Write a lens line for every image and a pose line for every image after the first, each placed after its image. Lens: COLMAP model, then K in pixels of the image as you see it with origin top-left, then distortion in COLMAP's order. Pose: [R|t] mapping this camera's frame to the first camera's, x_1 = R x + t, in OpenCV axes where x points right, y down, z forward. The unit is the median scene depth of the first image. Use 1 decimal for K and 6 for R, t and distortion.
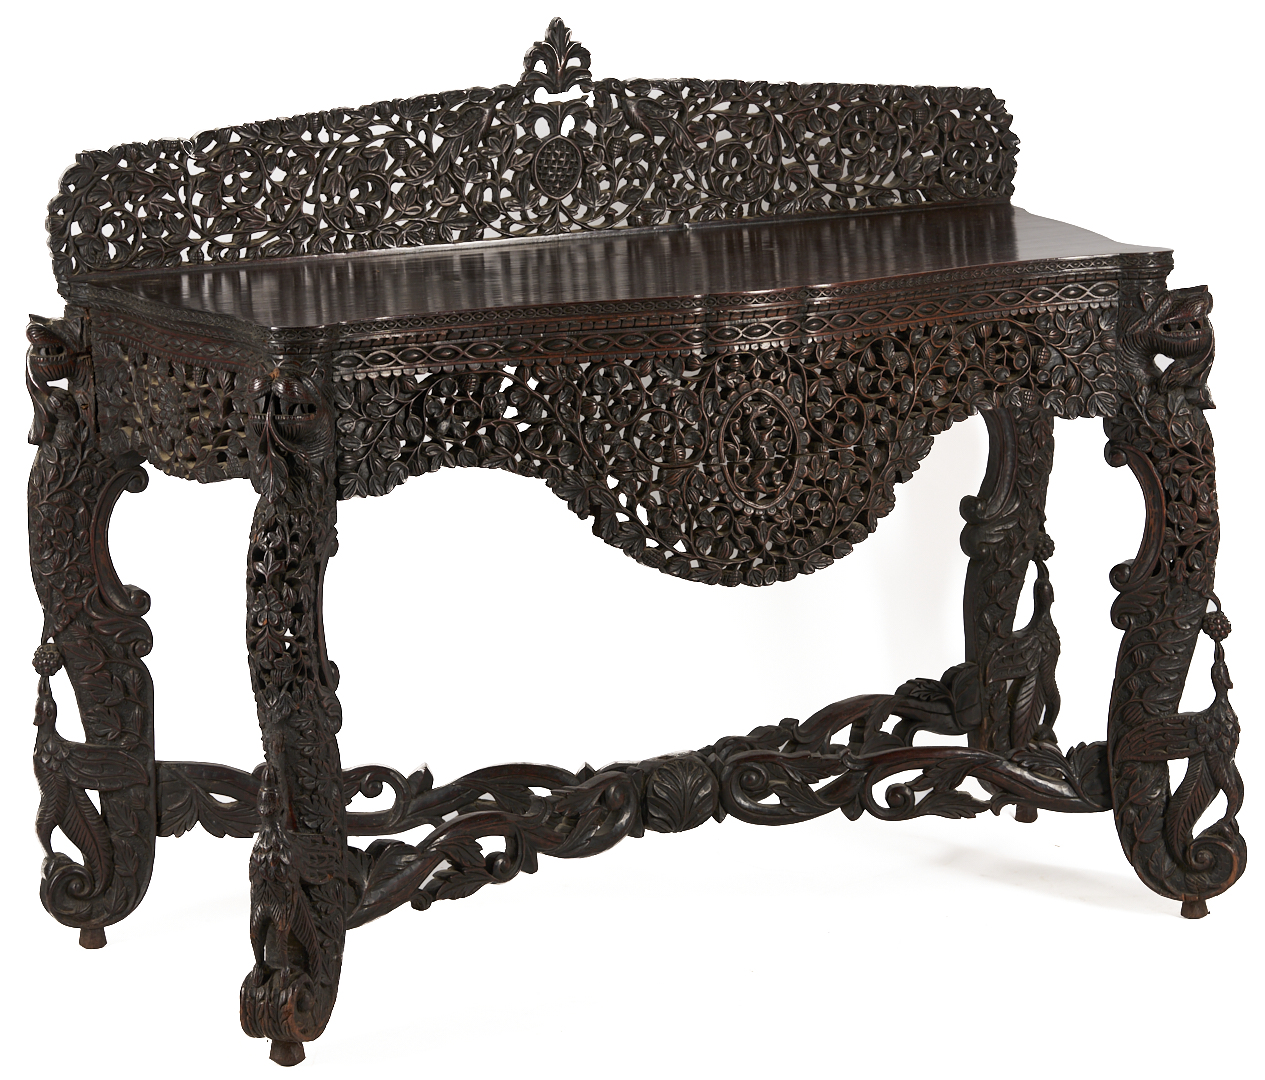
lens RADIAL K [[5002.2, 0, 632.5], [0, 5002.2, 540.0], [0, 0, 1]] dist [0.069247, 0.255514]
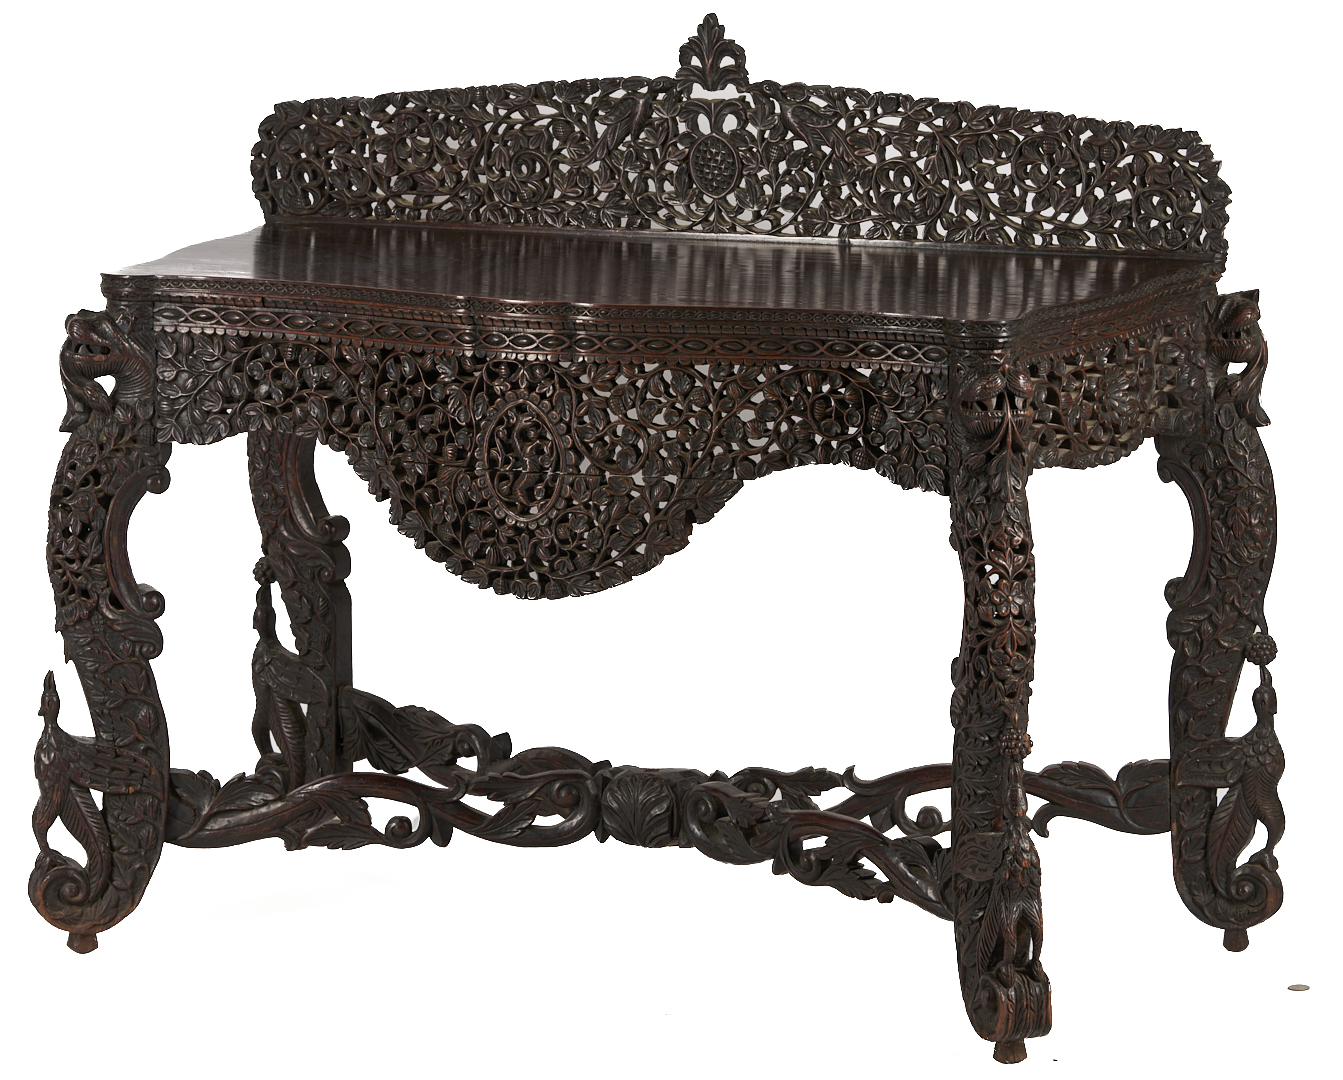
lens RADIAL K [[4948.5, 0, 671.5], [0, 4948.5, 540.0], [0, 0, 1]] dist [0.135179, 1.769133]
pose [[0.583819, 0.158459, -0.796270, 0.787408], [-0.139745, 0.985744, 0.093705, -0.094202], [0.799767, 0.056568, 0.597640, 0.423698]]
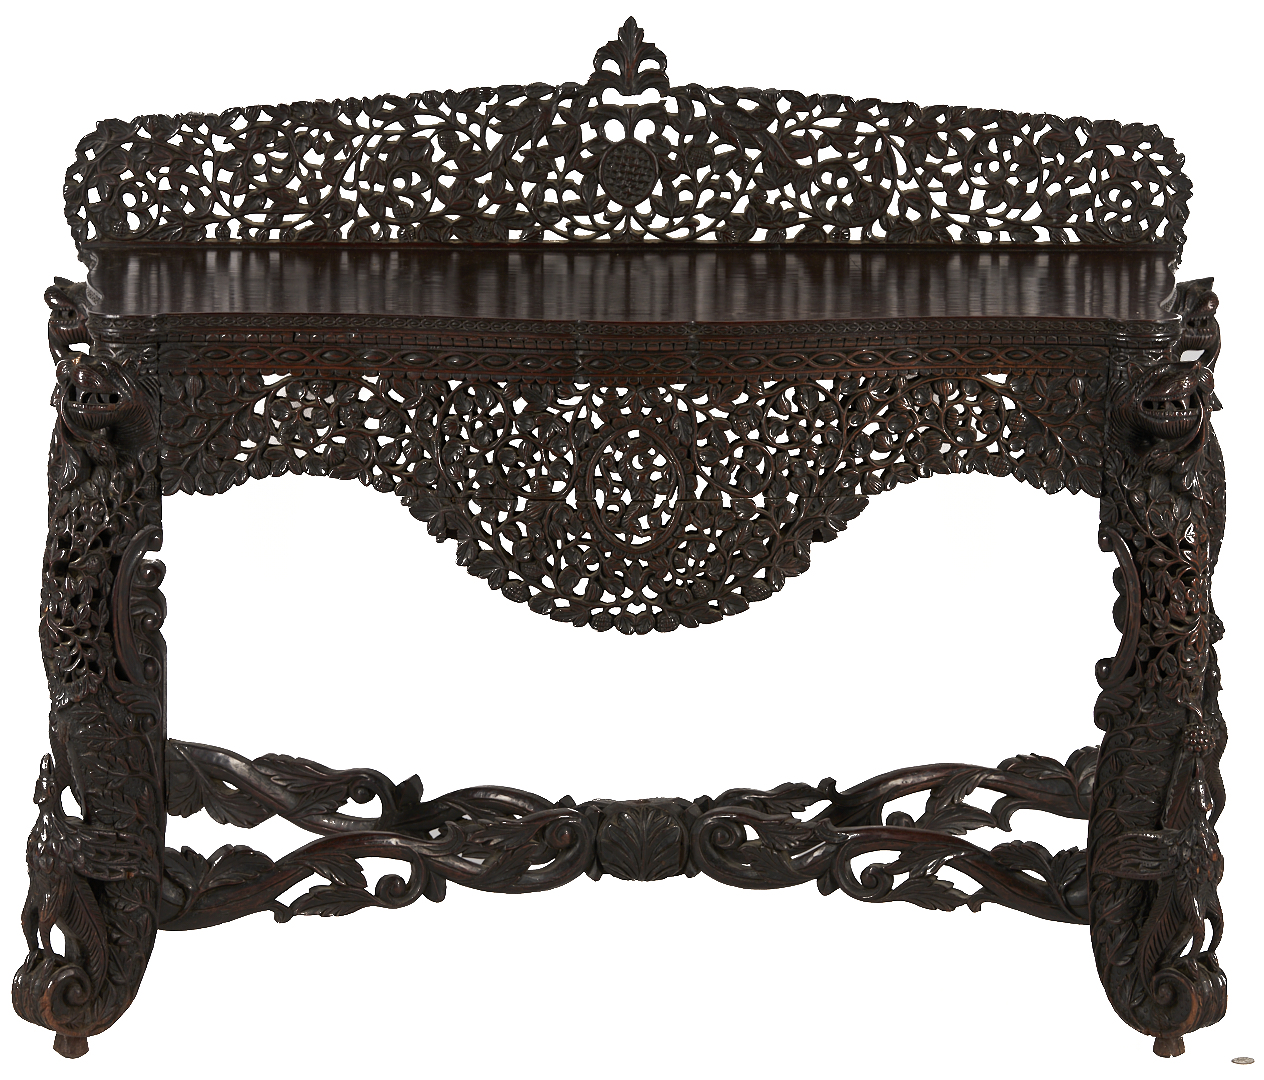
lens RADIAL K [[4998.2, 0, 632.0], [0, 4998.2, 540.0], [0, 0, 1]] dist [0.069247, 0.255514]
pose [[0.894791, 0.113440, -0.431833, 0.414809], [-0.104427, 0.993531, 0.044615, -0.048672], [0.434101, 0.005174, 0.900850, 0.145285]]
